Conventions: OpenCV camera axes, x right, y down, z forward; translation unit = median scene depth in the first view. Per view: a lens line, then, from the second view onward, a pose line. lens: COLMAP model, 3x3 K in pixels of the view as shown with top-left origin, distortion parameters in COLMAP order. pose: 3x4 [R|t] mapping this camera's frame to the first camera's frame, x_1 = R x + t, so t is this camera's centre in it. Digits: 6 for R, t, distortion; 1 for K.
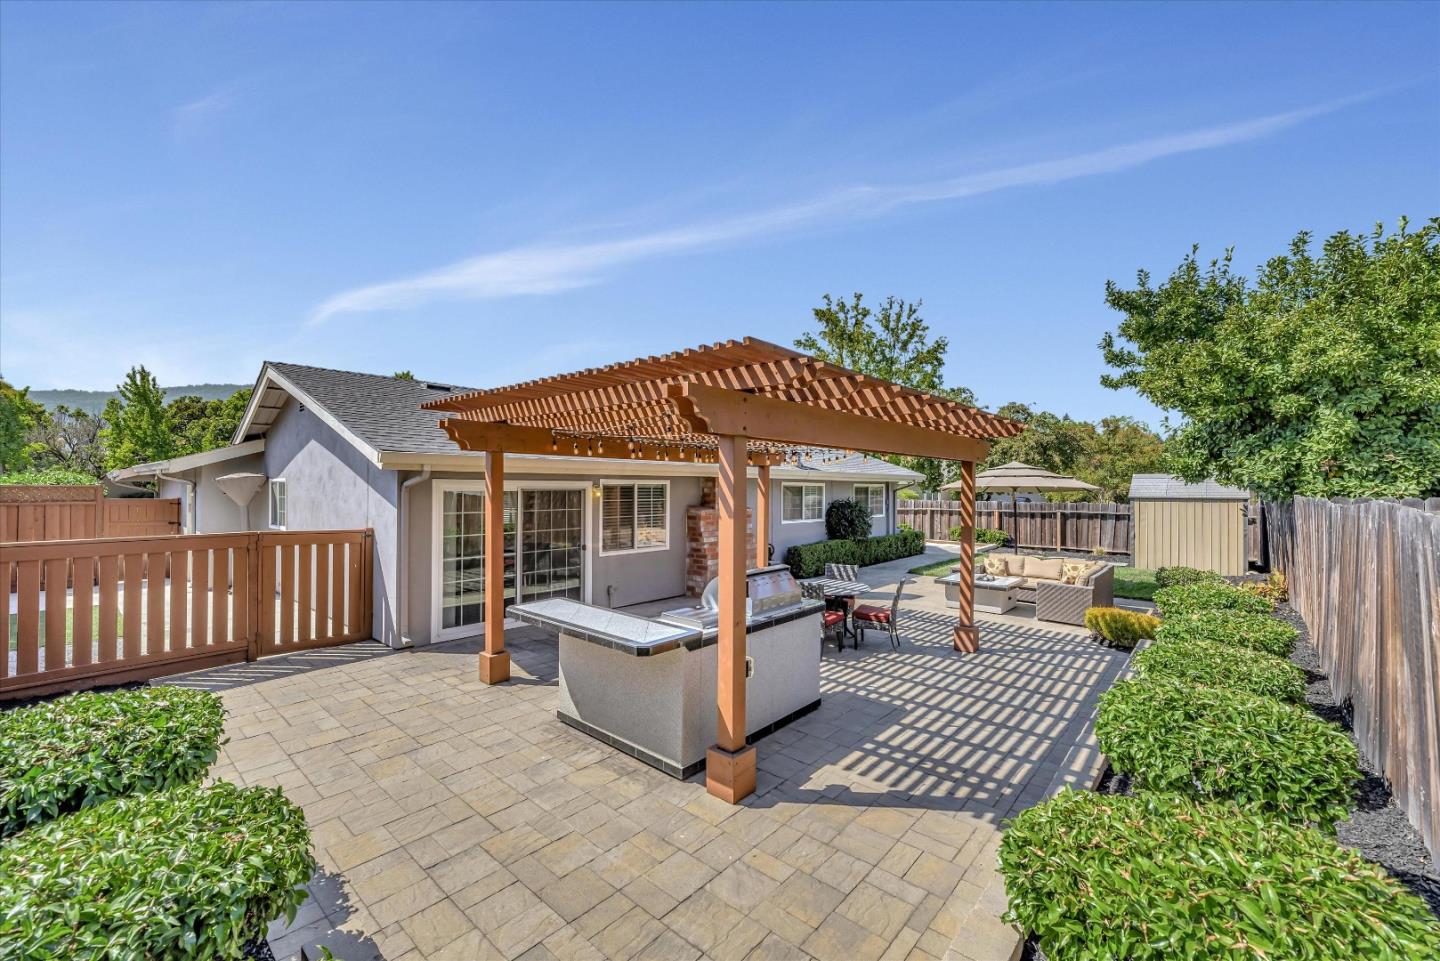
lens RADIAL K [[586.5, 0, 715.4], [0, 586.5, 483.8], [0, 0, 1]] dist [-0.001967, -0.000068]
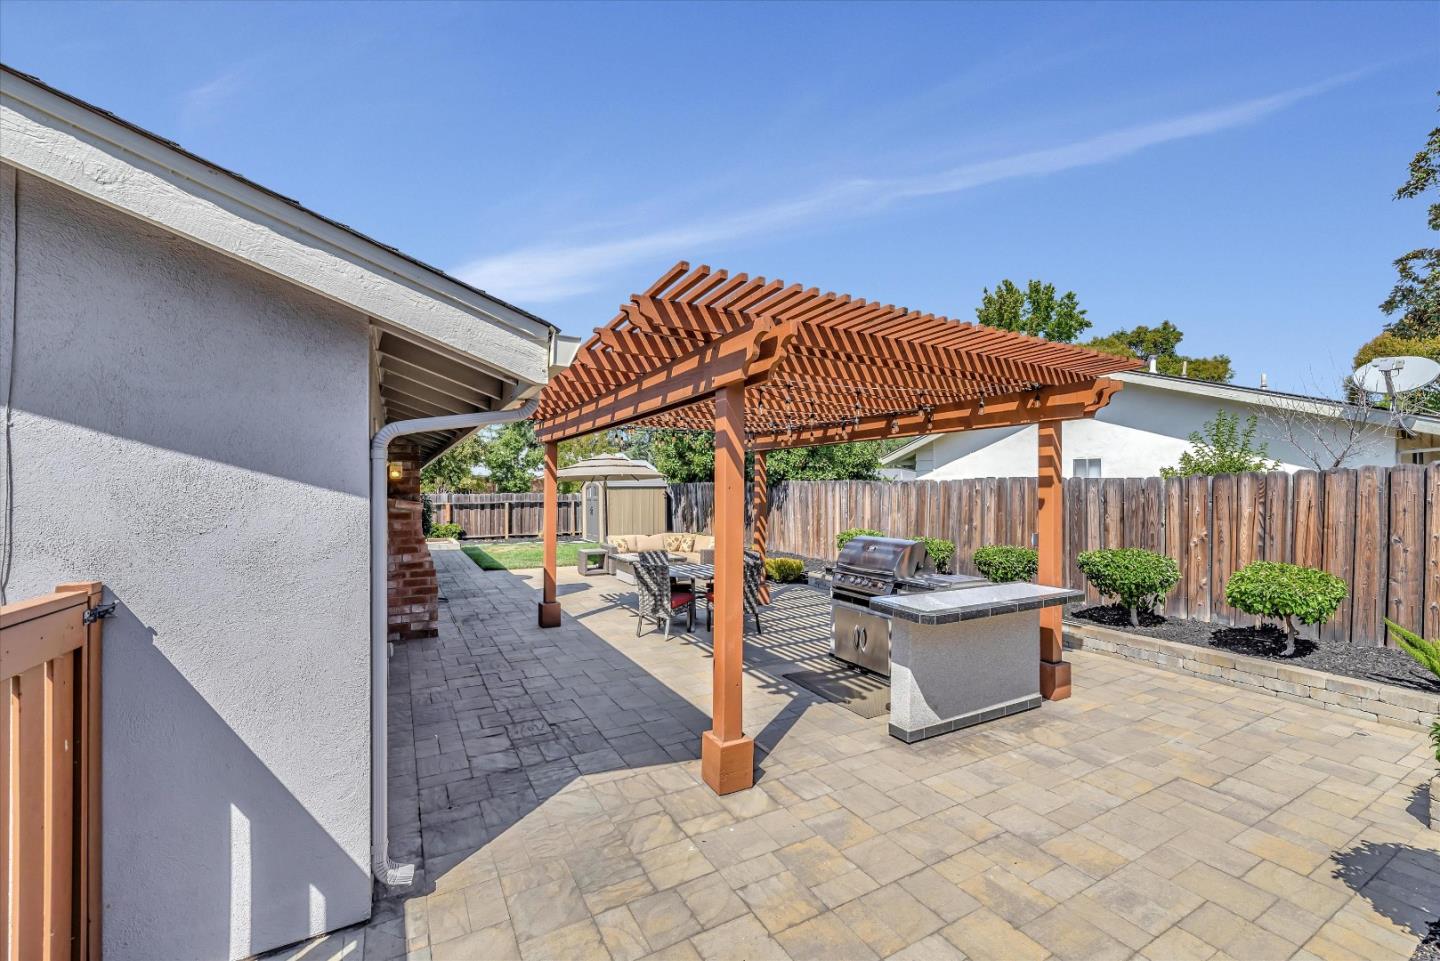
lens RADIAL K [[586.5, 0, 722.8], [0, 586.5, 480.0], [0, 0, 1]] dist [-0.001967, -0.000068]
pose [[0.323825, 0.006470, 0.946095, -0.398331], [-0.002224, 0.999979, -0.006077, 0.016457], [-0.946114, -0.000136, 0.323832, 0.350696]]
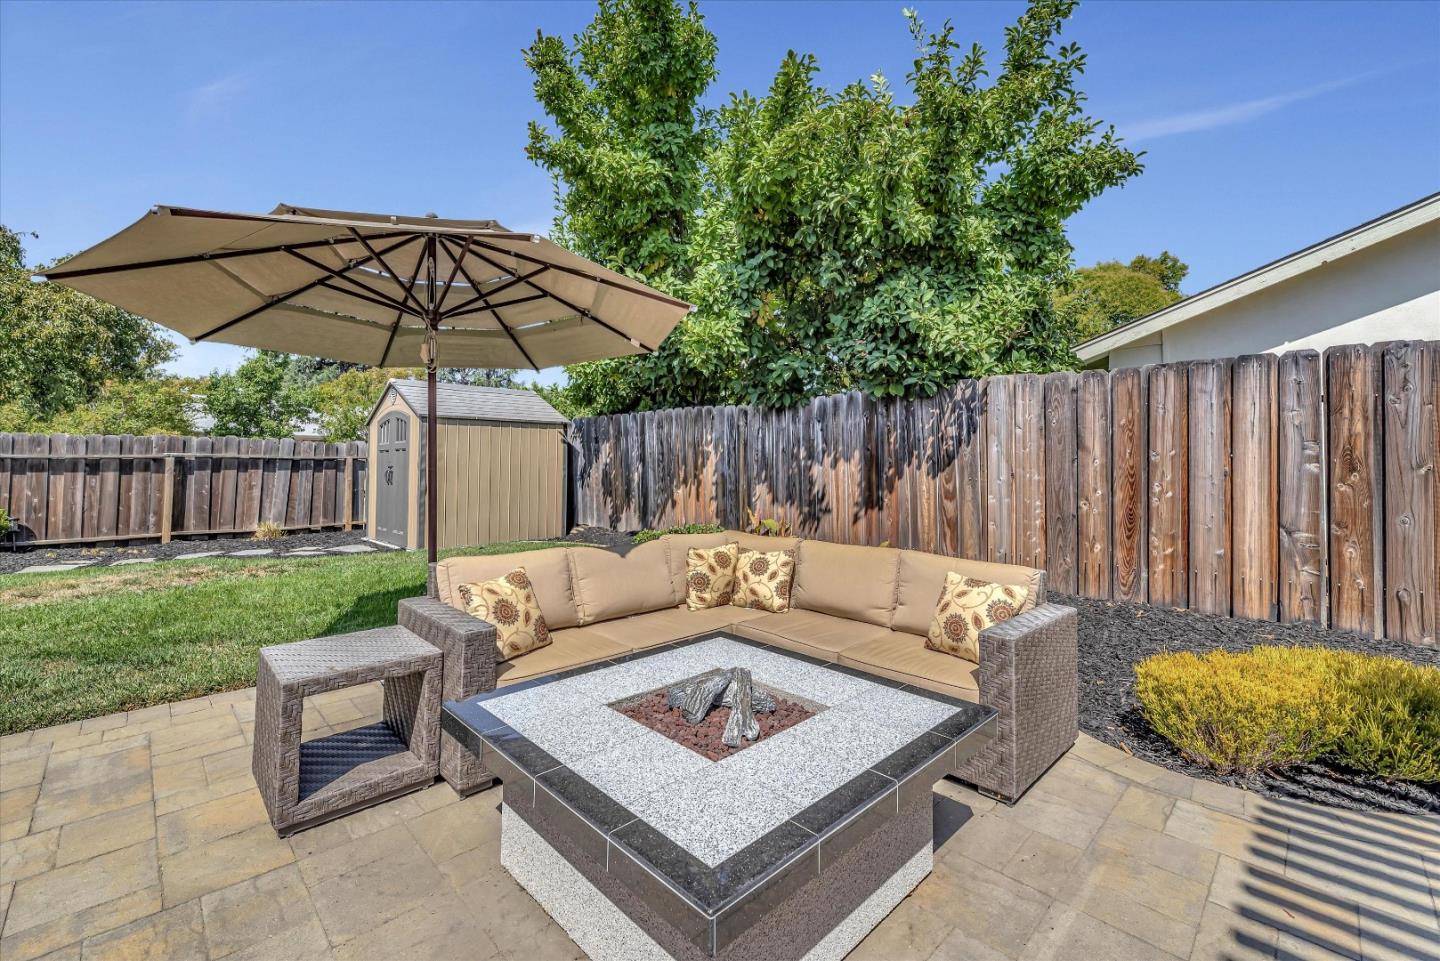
lens RADIAL K [[586.5, 0, 718.5], [0, 586.5, 435.7], [0, 0, 1]] dist [-0.001967, -0.000068]
pose [[0.057928, 0.045620, 0.997278, 0.194666], [-0.008286, 0.998943, -0.045215, 0.062749], [-0.998286, -0.005644, 0.058245, 0.699064]]
